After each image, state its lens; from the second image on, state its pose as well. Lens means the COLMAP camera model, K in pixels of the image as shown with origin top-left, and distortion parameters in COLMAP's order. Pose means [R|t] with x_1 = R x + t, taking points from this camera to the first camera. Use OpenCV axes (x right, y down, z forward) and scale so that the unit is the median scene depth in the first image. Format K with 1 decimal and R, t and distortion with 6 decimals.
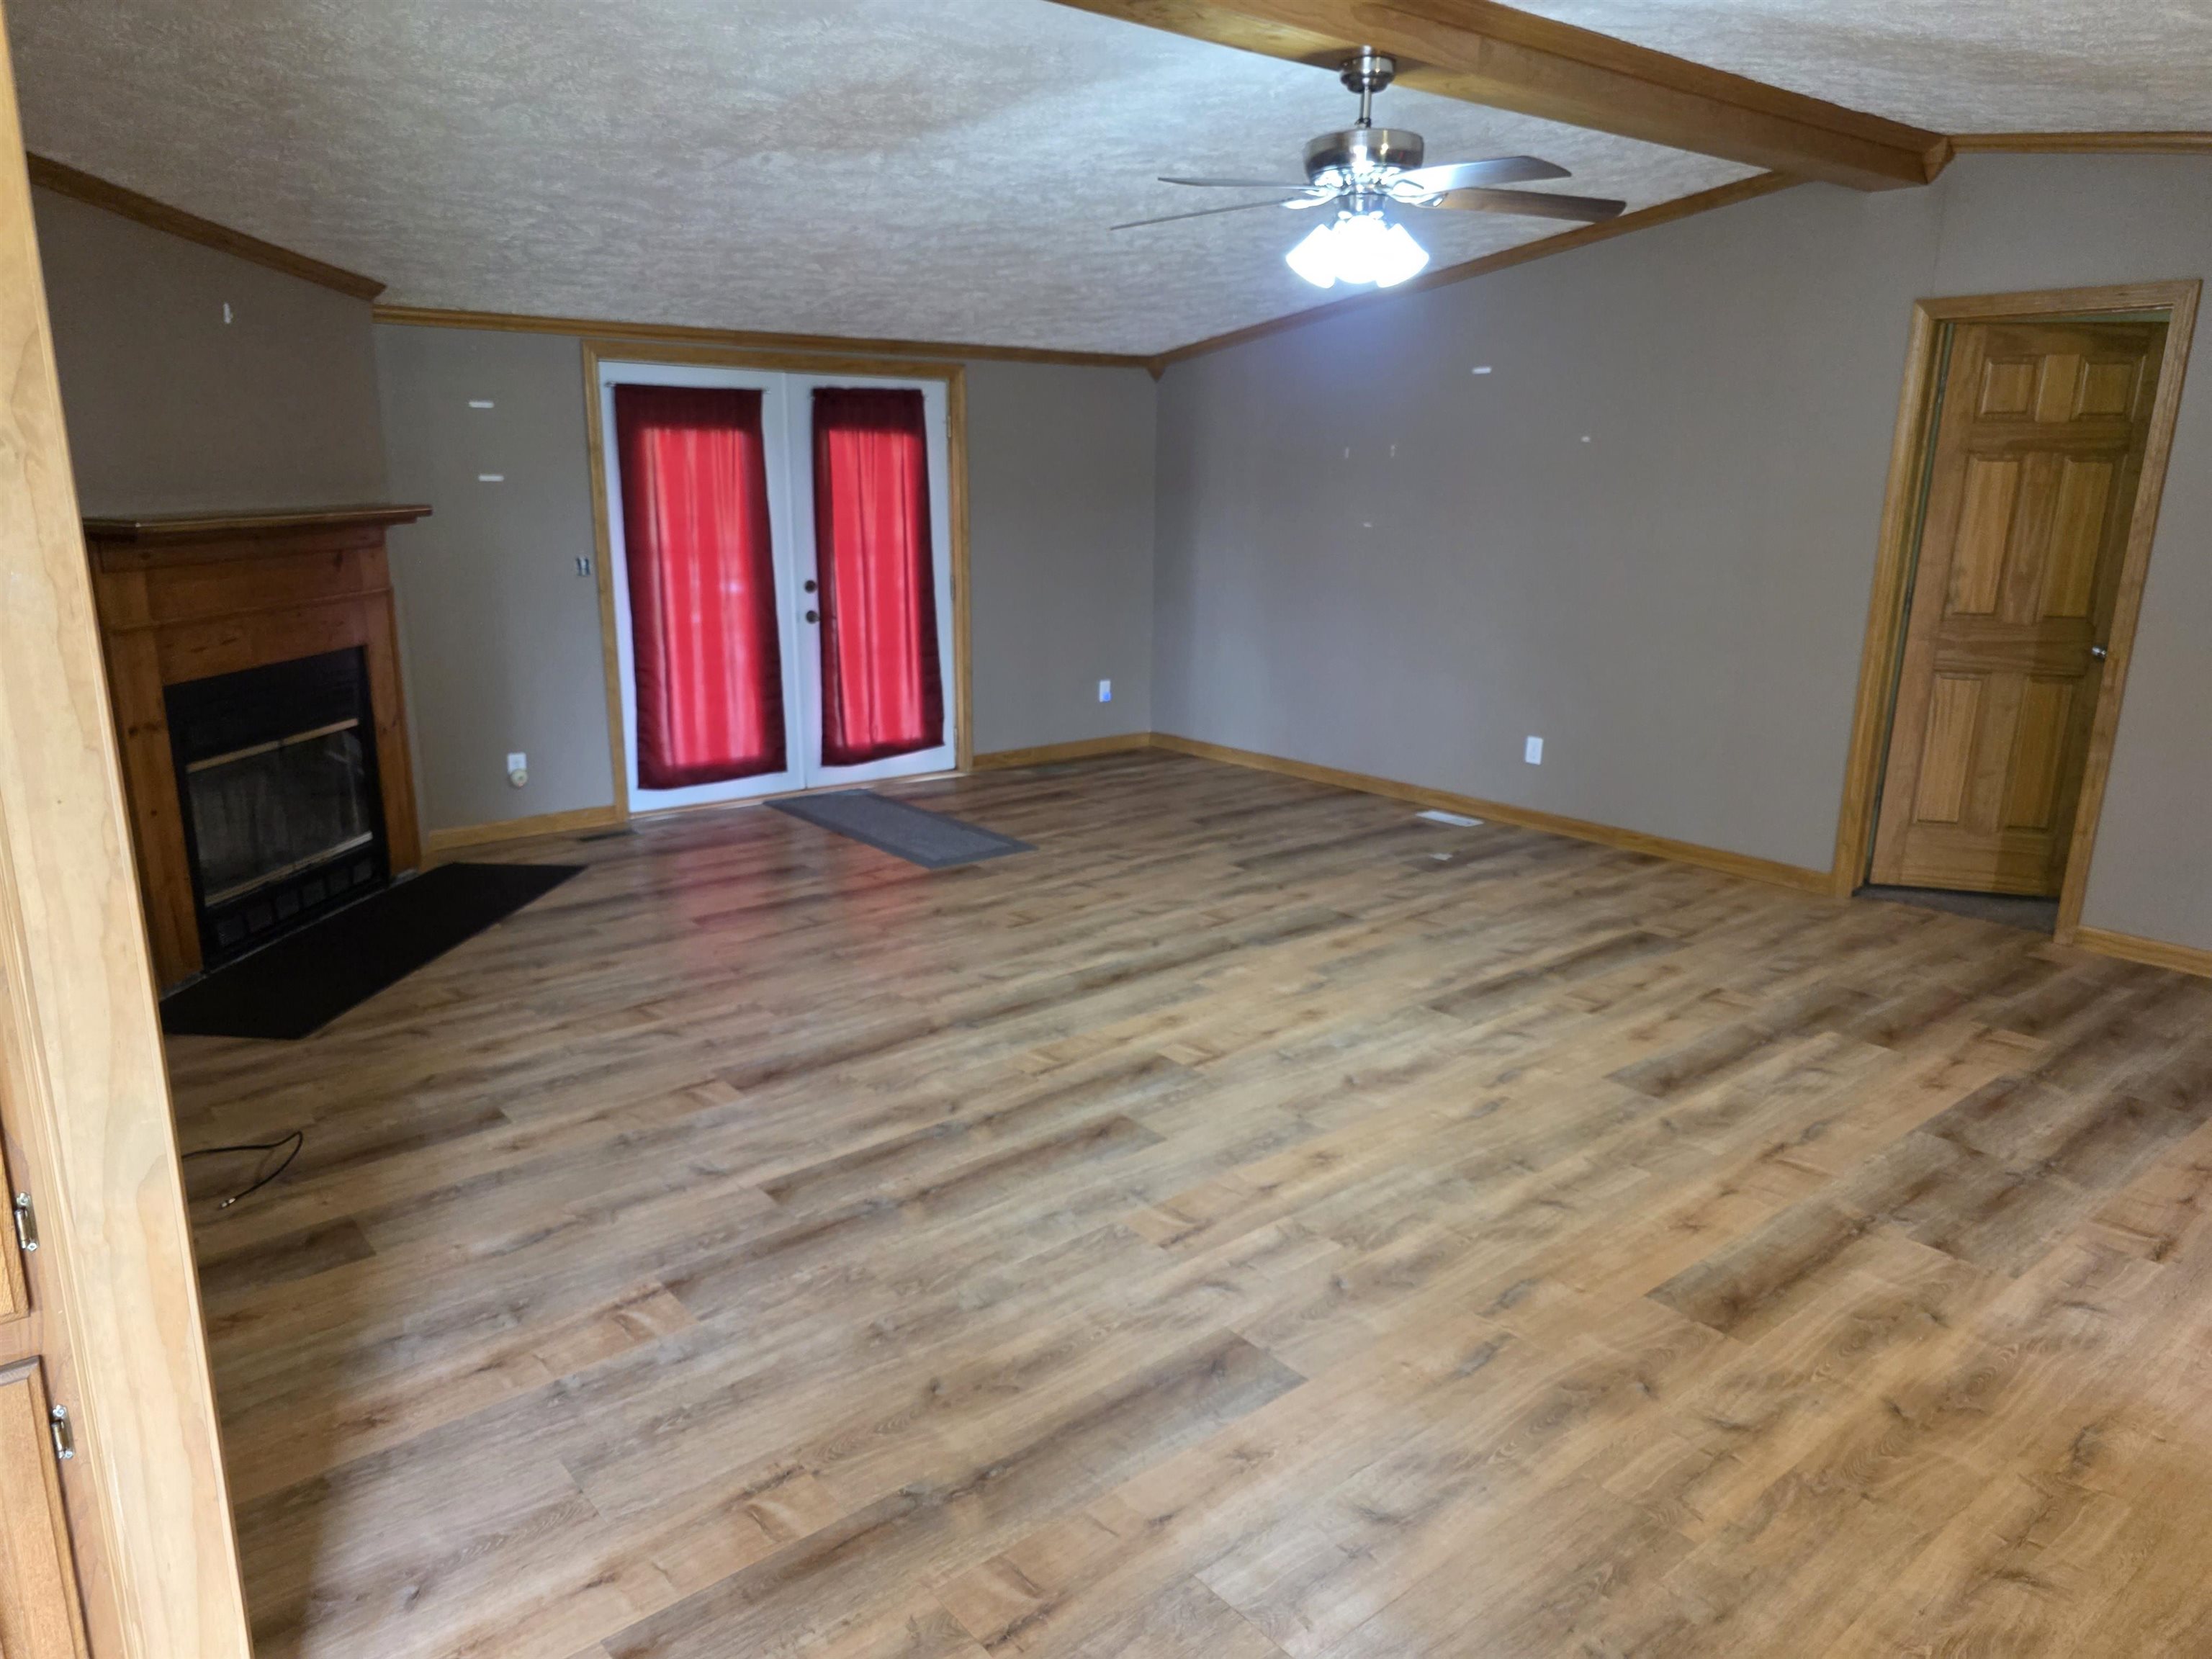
lens RADIAL K [[1476.7, 0, 1105.6], [0, 1476.7, 832.4], [0, 0, 1]] dist [0.037764, -0.004867]
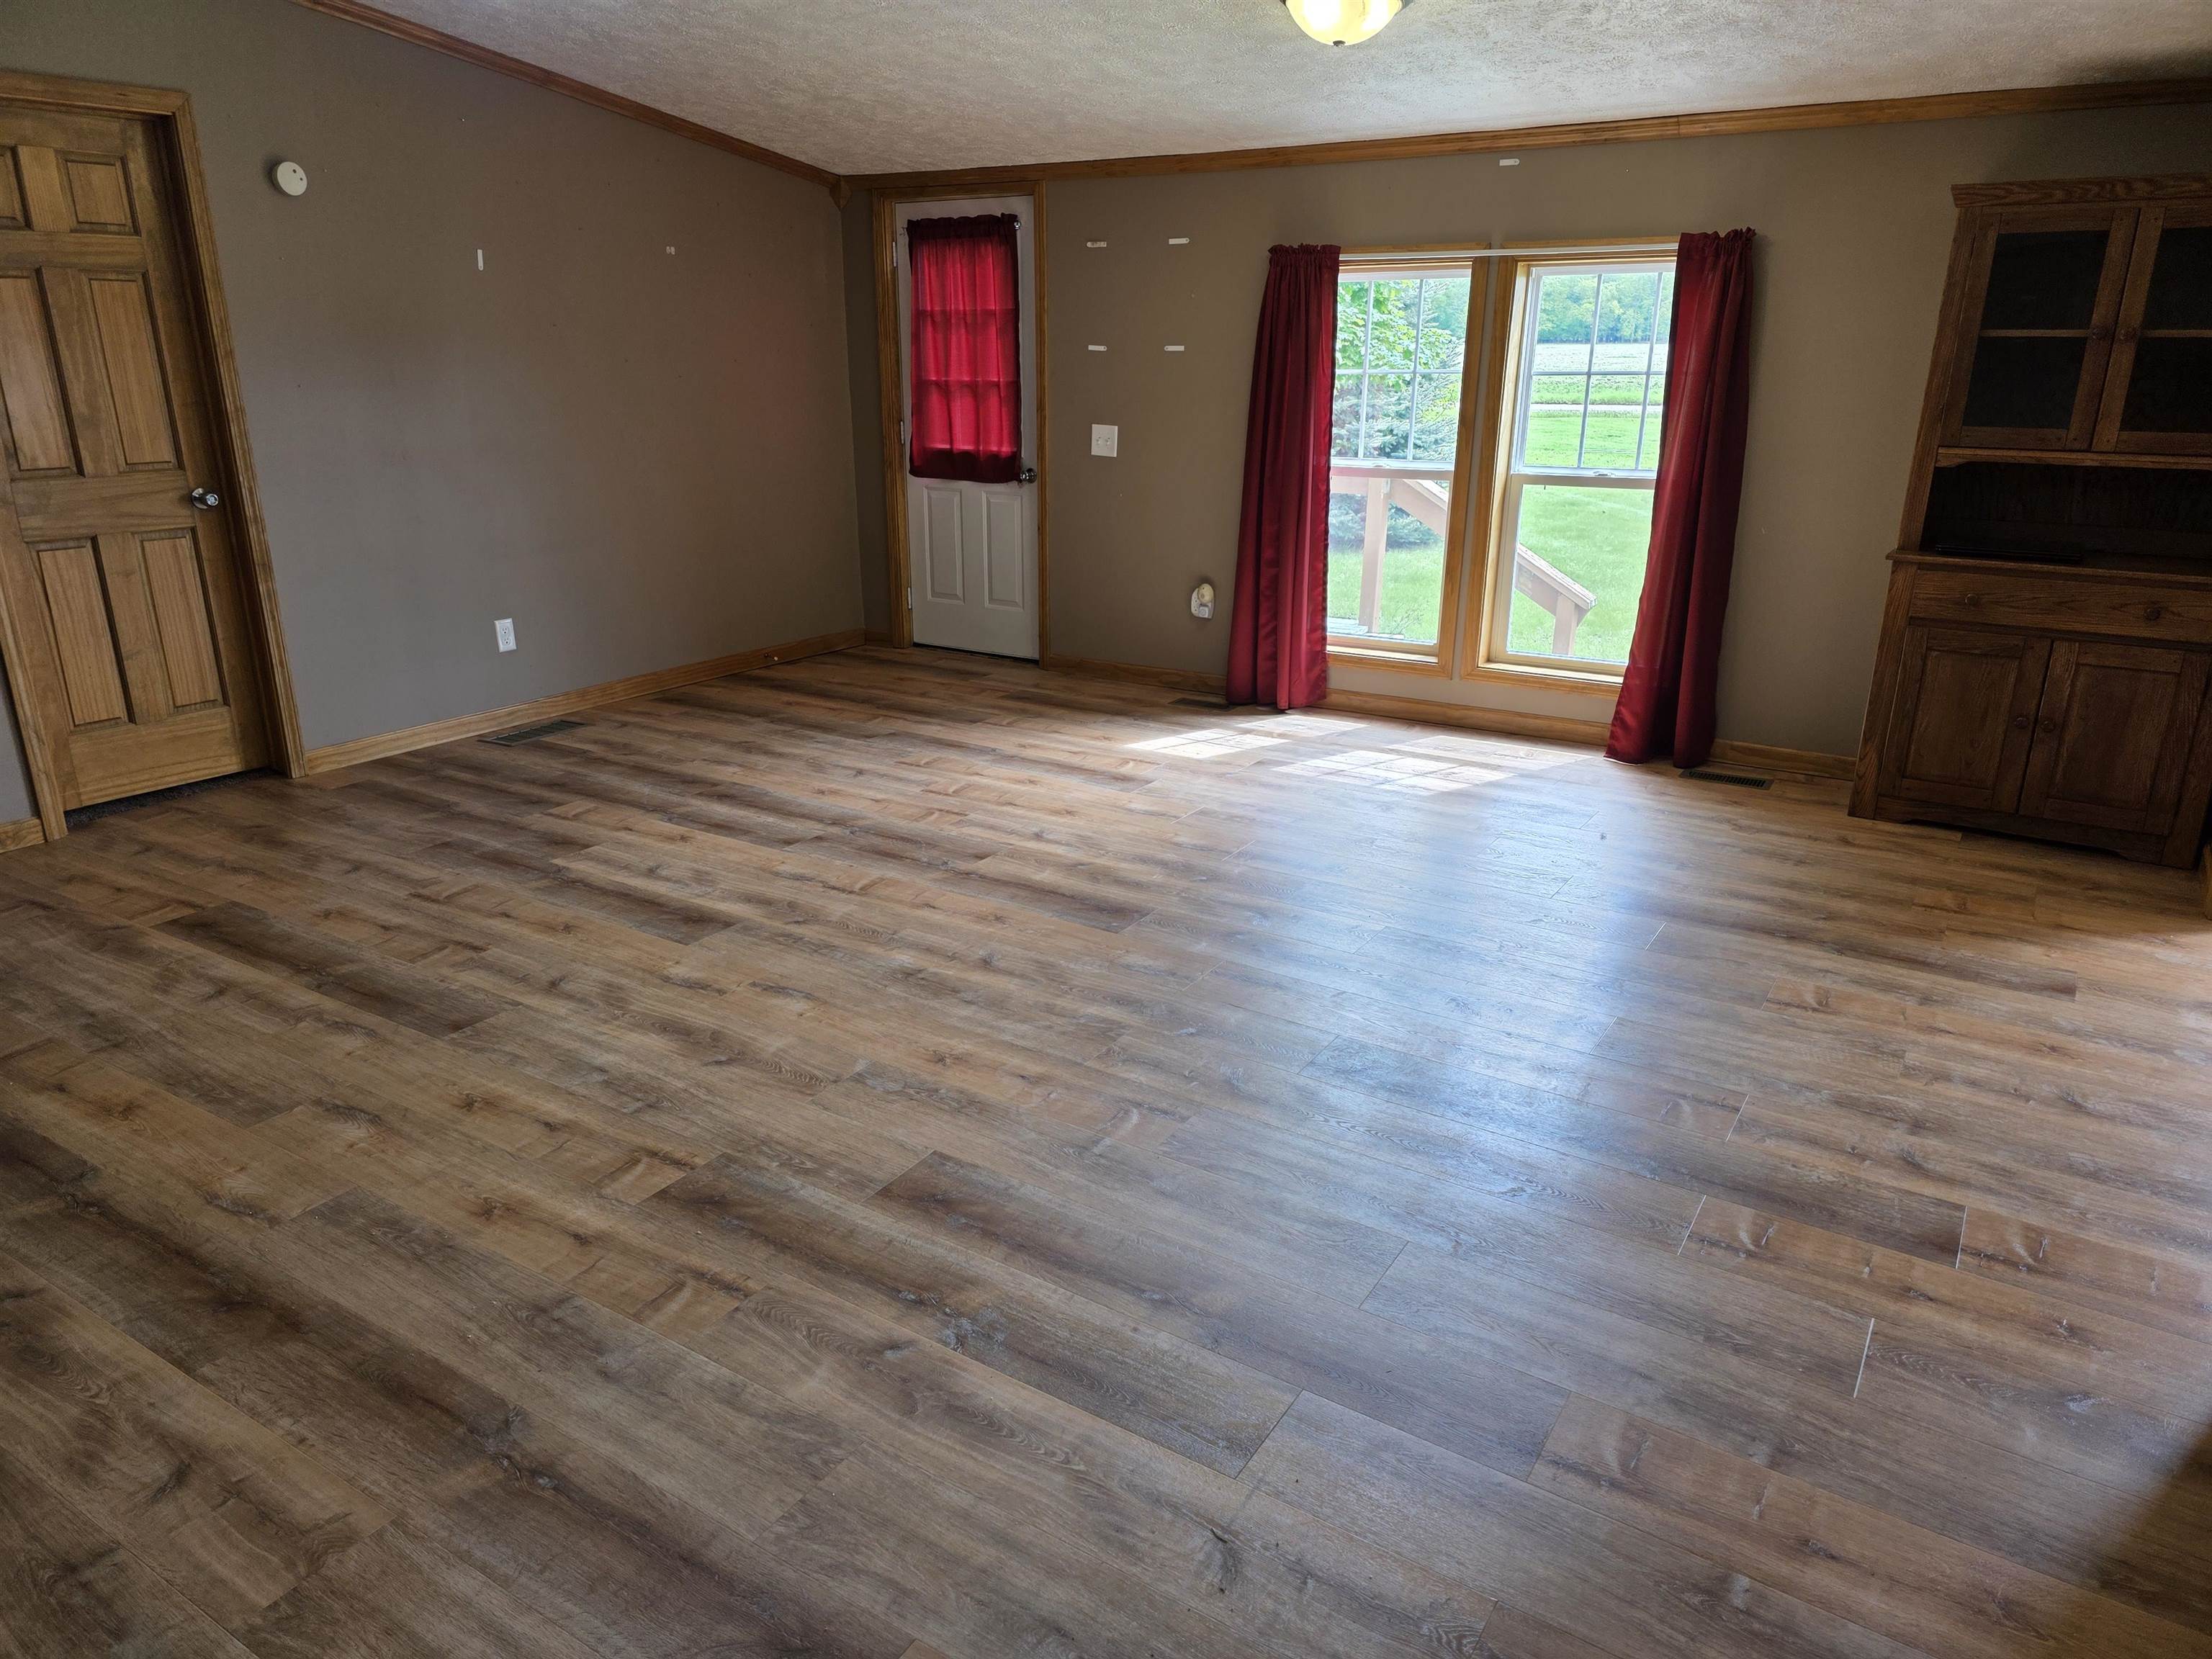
lens RADIAL K [[1476.7, 0, 1107.6], [0, 1476.7, 835.0], [0, 0, 1]] dist [0.037764, -0.004867]
pose [[-0.308647, -0.313021, 0.898195, -0.564781], [0.226668, 0.892890, 0.389062, -0.200672], [-0.923774, 0.323674, -0.204636, 0.904505]]
